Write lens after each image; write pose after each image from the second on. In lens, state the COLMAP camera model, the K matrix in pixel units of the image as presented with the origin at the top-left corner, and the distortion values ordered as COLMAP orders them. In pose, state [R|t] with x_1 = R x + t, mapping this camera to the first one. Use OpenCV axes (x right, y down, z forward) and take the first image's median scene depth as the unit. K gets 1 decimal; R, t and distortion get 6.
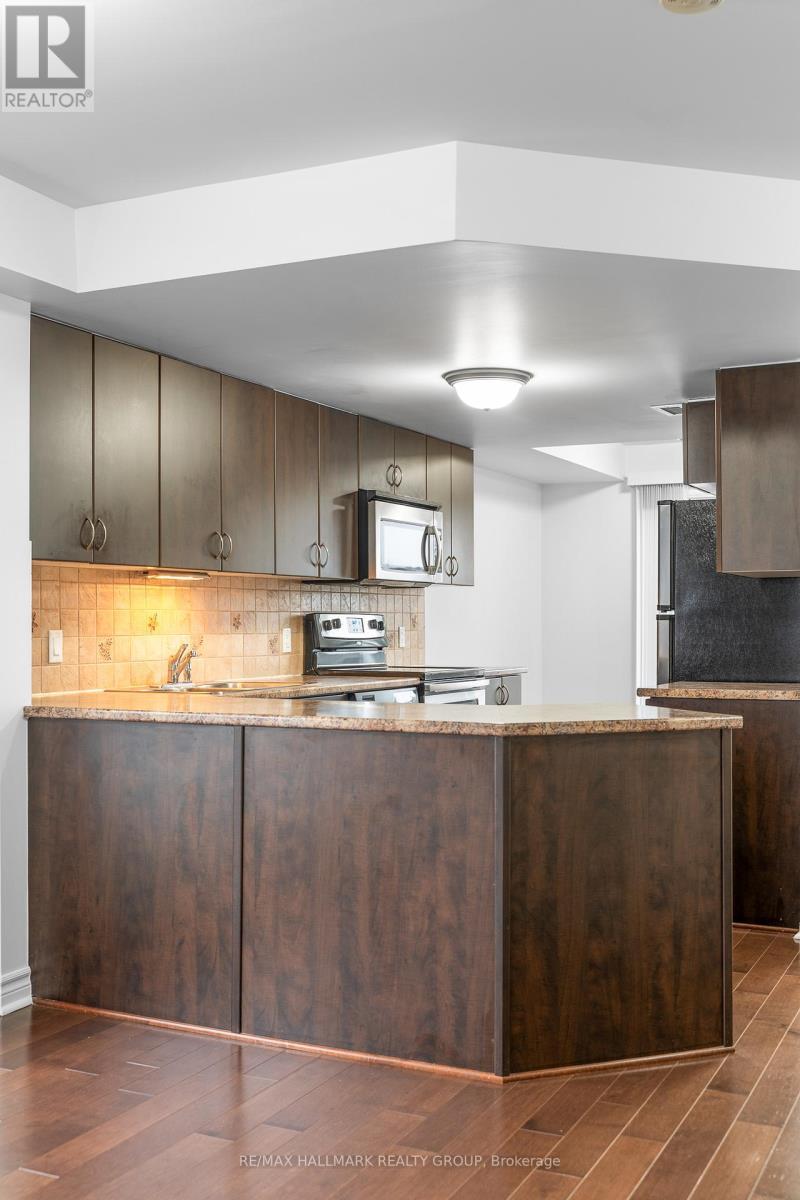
lens RADIAL K [[1288.5, 0, 404.6], [0, 1288.5, 601.9], [0, 0, 1]] dist [-0.009957, -0.003443]
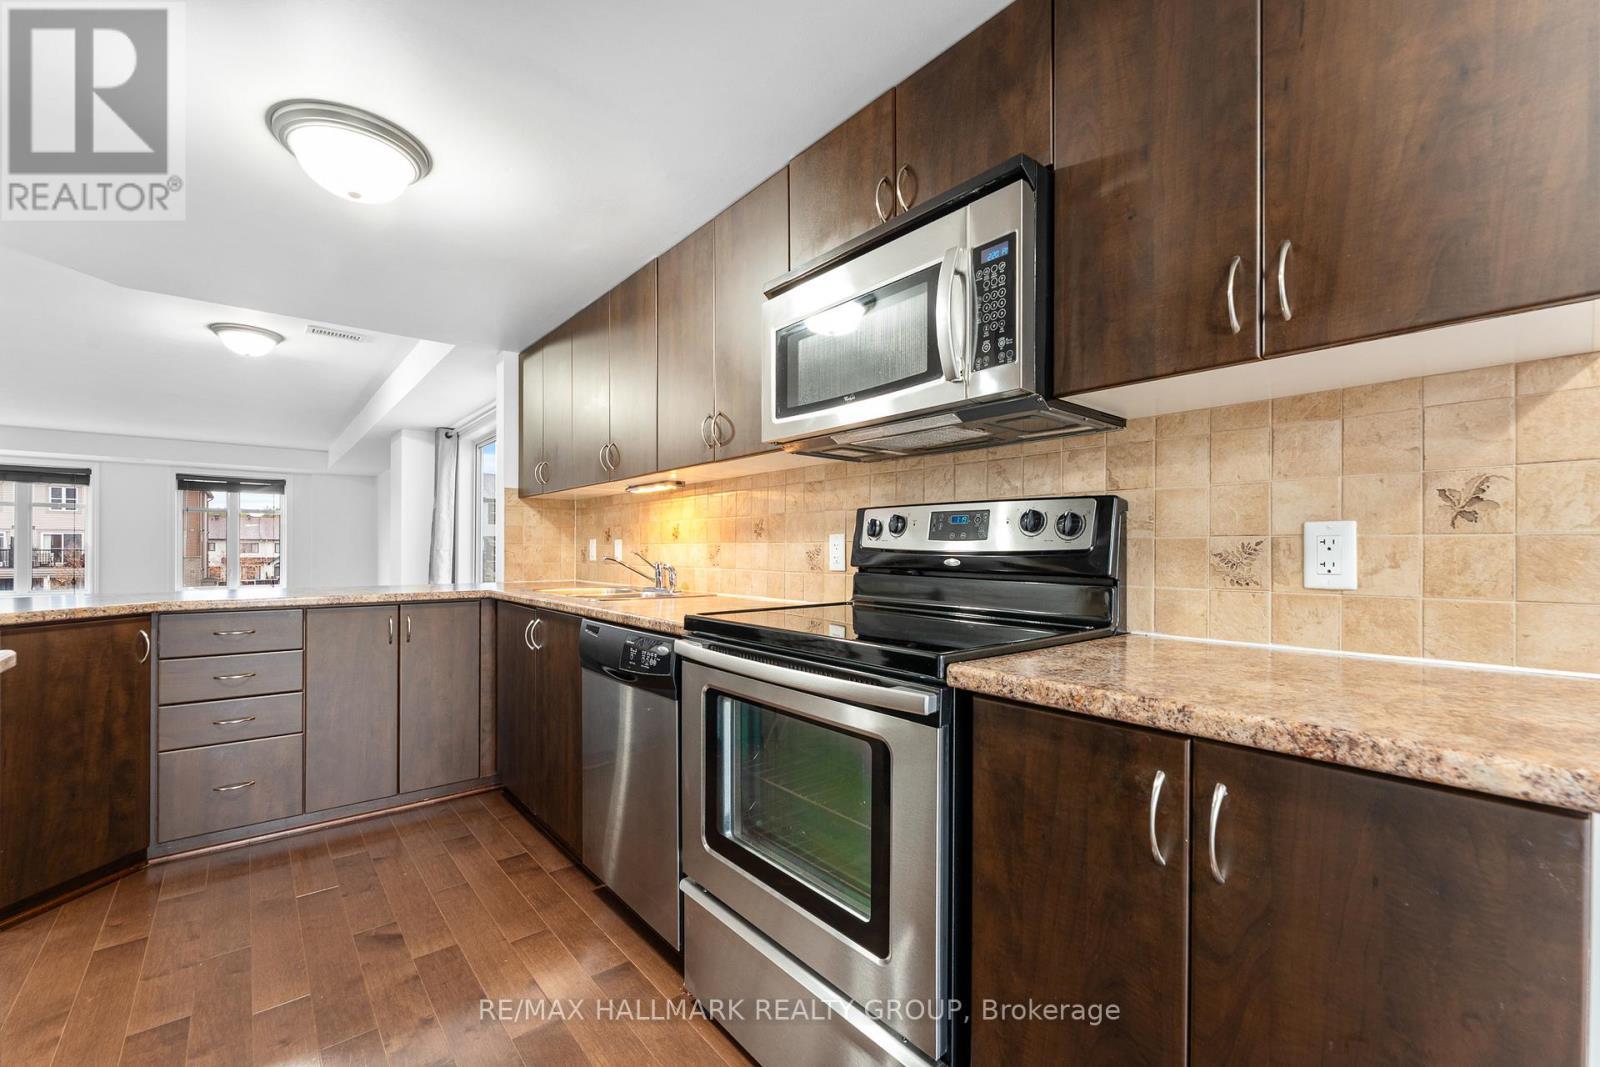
lens RADIAL K [[663.4, 0, 798.5], [0, 663.4, 548.1], [0, 0, 1]] dist [-0.000837, -0.000203]
pose [[-0.417604, -0.001998, -0.908627, 0.292406], [0.011965, 0.999899, -0.007698, 0.037699], [0.908550, -0.014086, -0.417538, 1.421032]]
